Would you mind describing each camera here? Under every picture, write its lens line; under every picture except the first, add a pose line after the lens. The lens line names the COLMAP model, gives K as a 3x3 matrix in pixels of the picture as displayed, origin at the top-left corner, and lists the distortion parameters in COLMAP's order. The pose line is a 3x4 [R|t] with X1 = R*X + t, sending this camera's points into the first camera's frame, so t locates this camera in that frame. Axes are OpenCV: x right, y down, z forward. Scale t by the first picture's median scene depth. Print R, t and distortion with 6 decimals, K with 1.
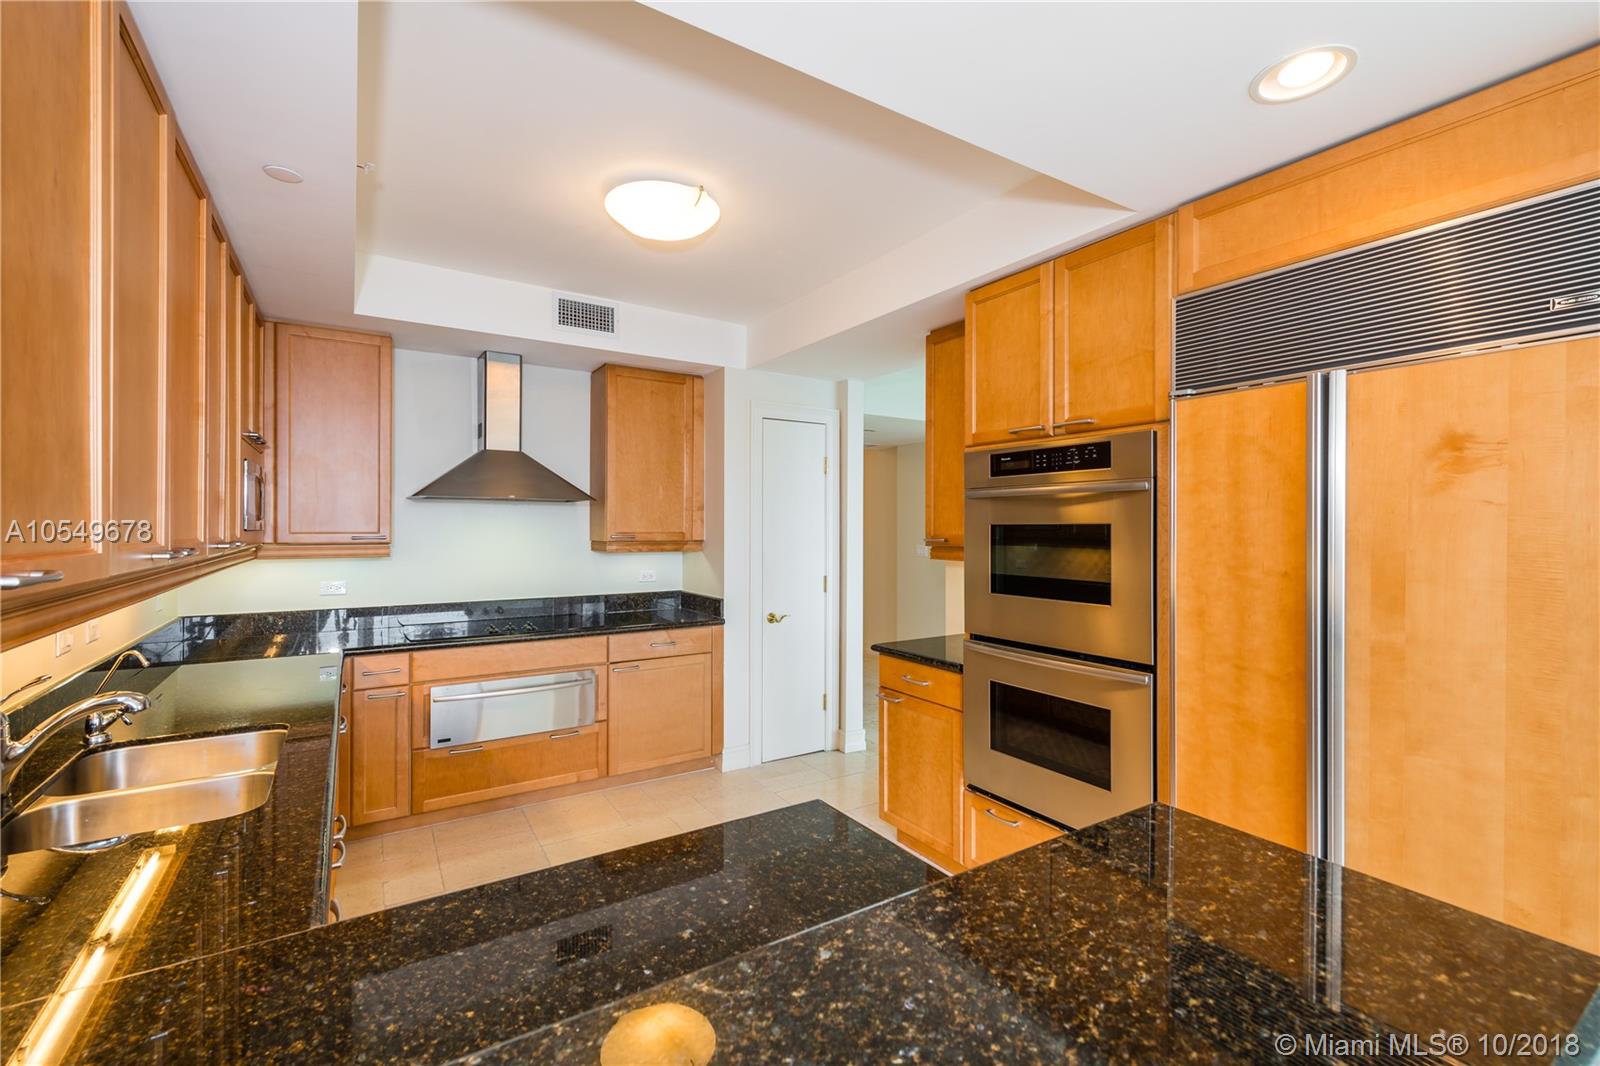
lens RADIAL K [[687.6, 0, 805.0], [0, 687.6, 528.6], [0, 0, 1]] dist [0.001815, 0.000200]
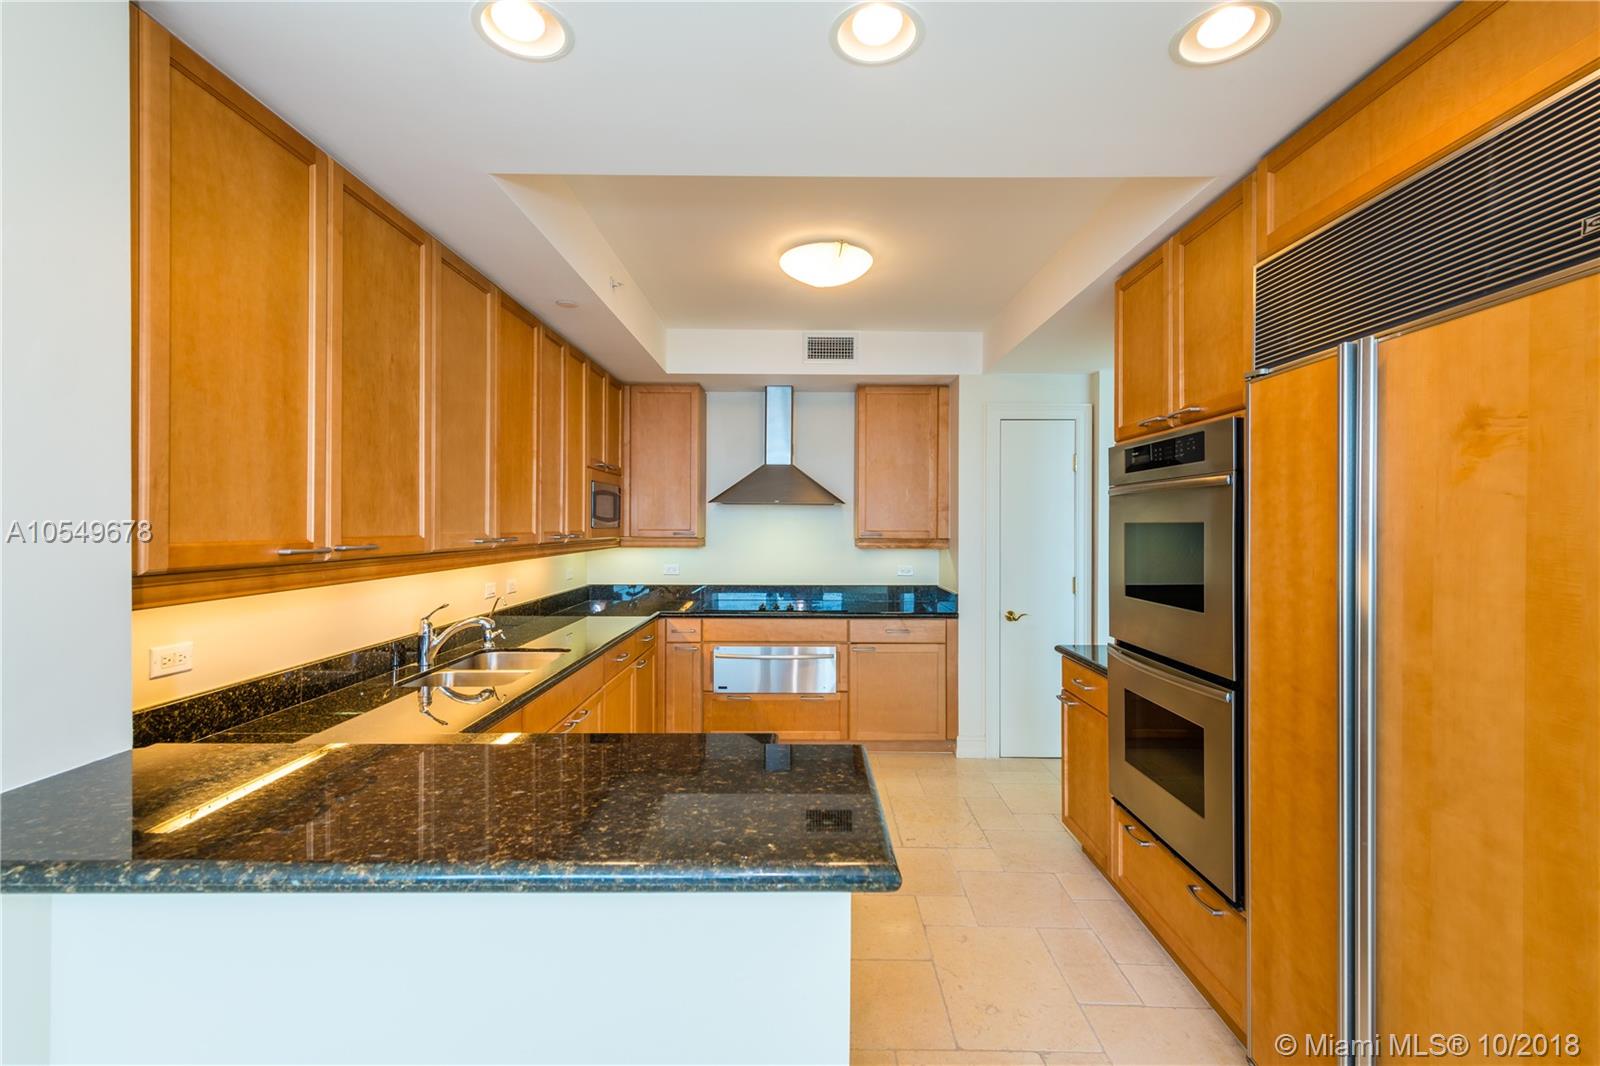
lens RADIAL K [[704.8, 0, 806.8], [0, 704.8, 526.7], [0, 0, 1]] dist [0.000424, -0.000041]
pose [[0.836695, 0.001831, -0.547666, 0.366738], [-0.003368, 0.999993, -0.001803, 0.001455], [0.547658, 0.003353, 0.836695, -0.045117]]
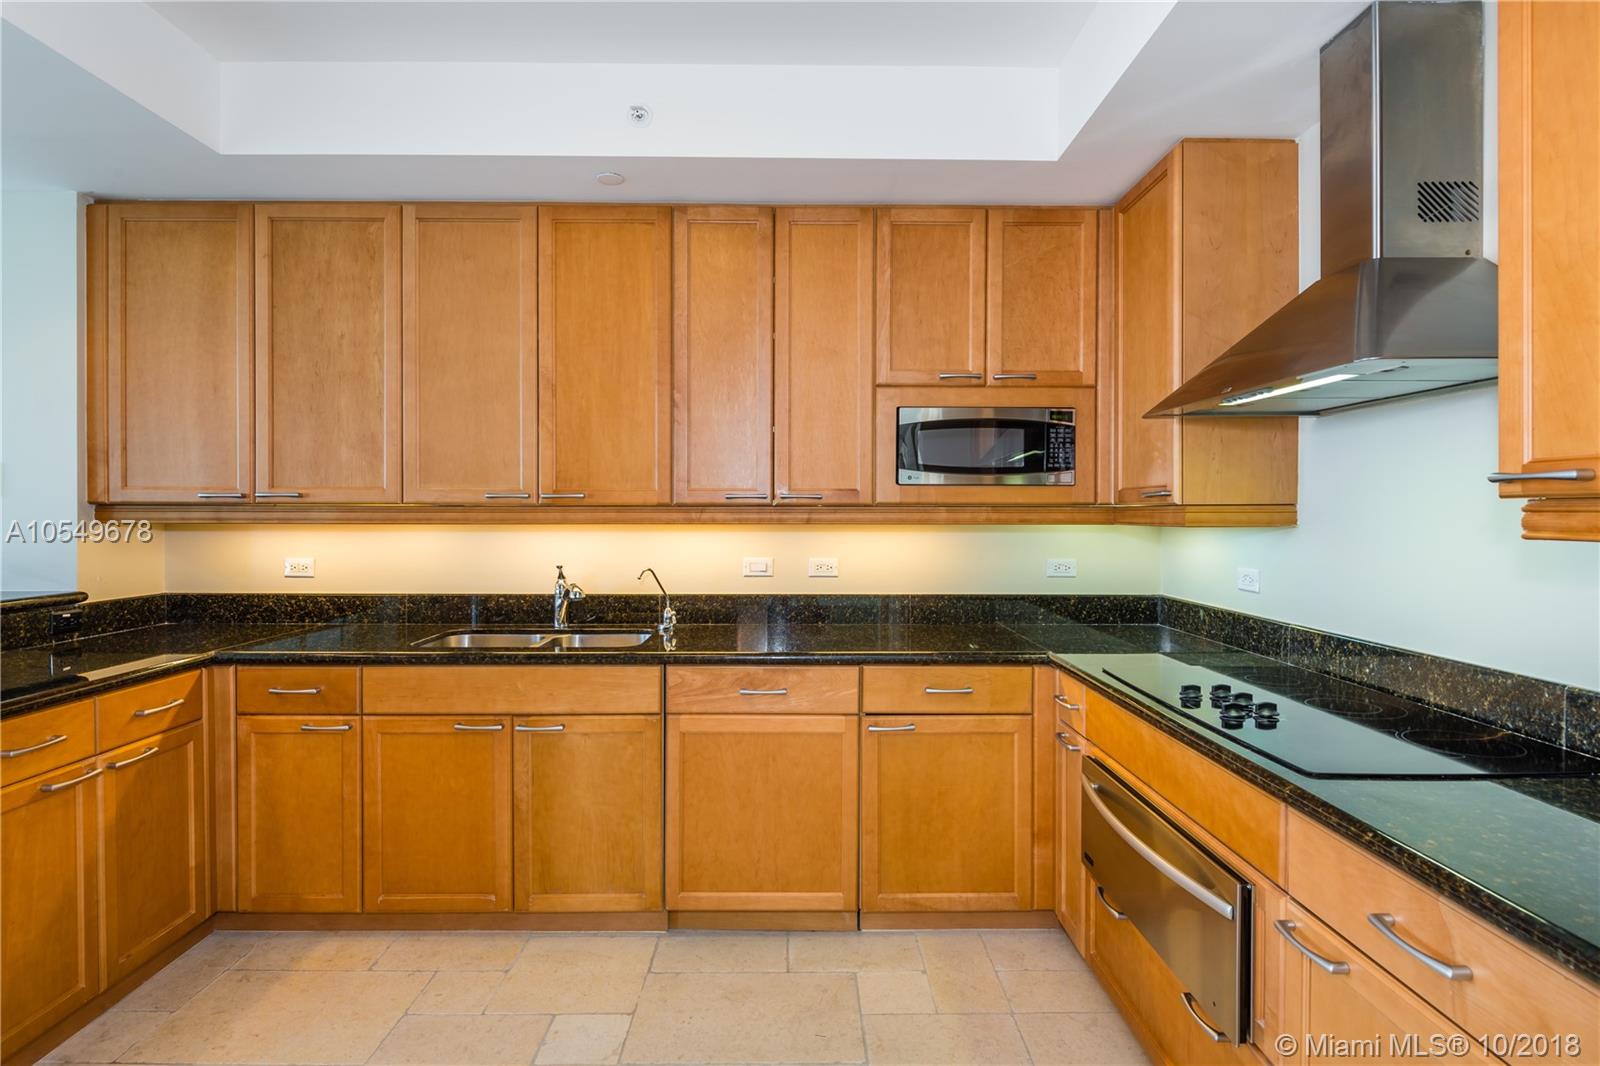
lens RADIAL K [[772.6, 0, 803.6], [0, 772.6, 523.6], [0, 0, 1]] dist [-0.002857, -0.001552]
pose [[-0.537583, 0.009006, -0.843163, 0.116711], [-0.005322, 0.999887, 0.014073, 0.034796], [0.843194, 0.012053, -0.537474, 1.185888]]
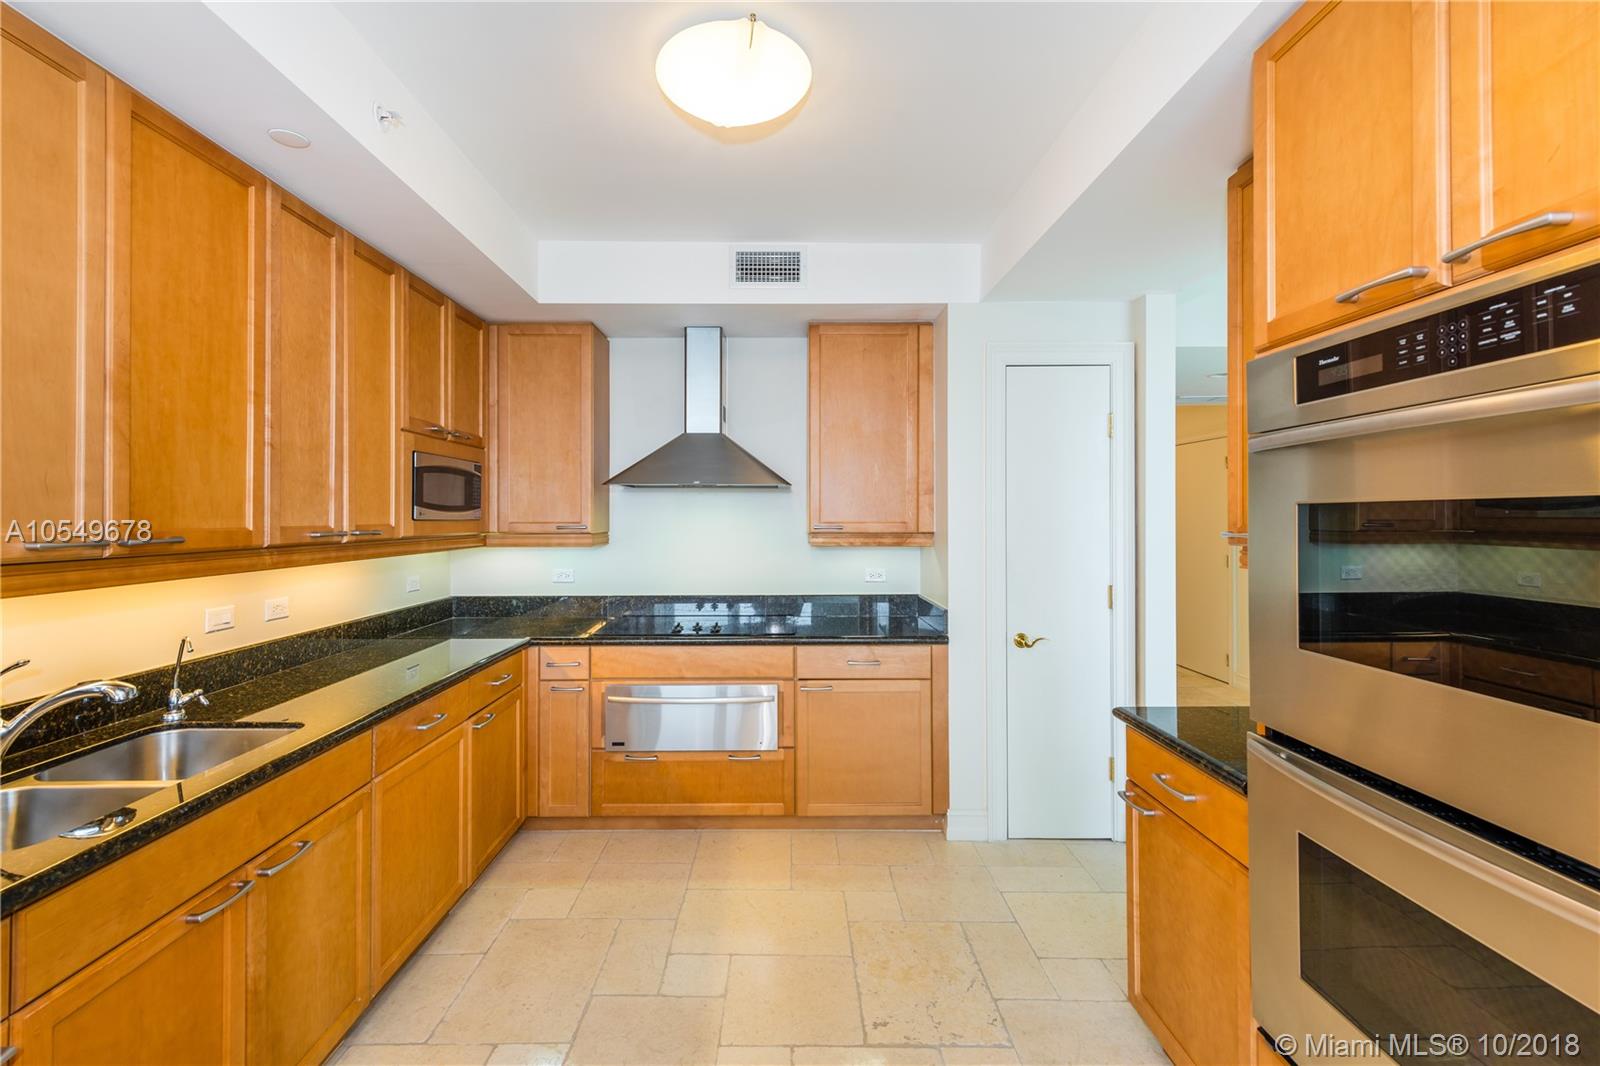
lens RADIAL K [[698.5, 0, 791.7], [0, 698.5, 517.7], [0, 0, 1]] dist [0.008764, -0.007872]
pose [[0.841100, -0.003645, -0.540868, 0.200264], [0.002067, 0.999992, -0.003524, 0.003549], [0.540876, 0.001846, 0.841100, 0.341518]]
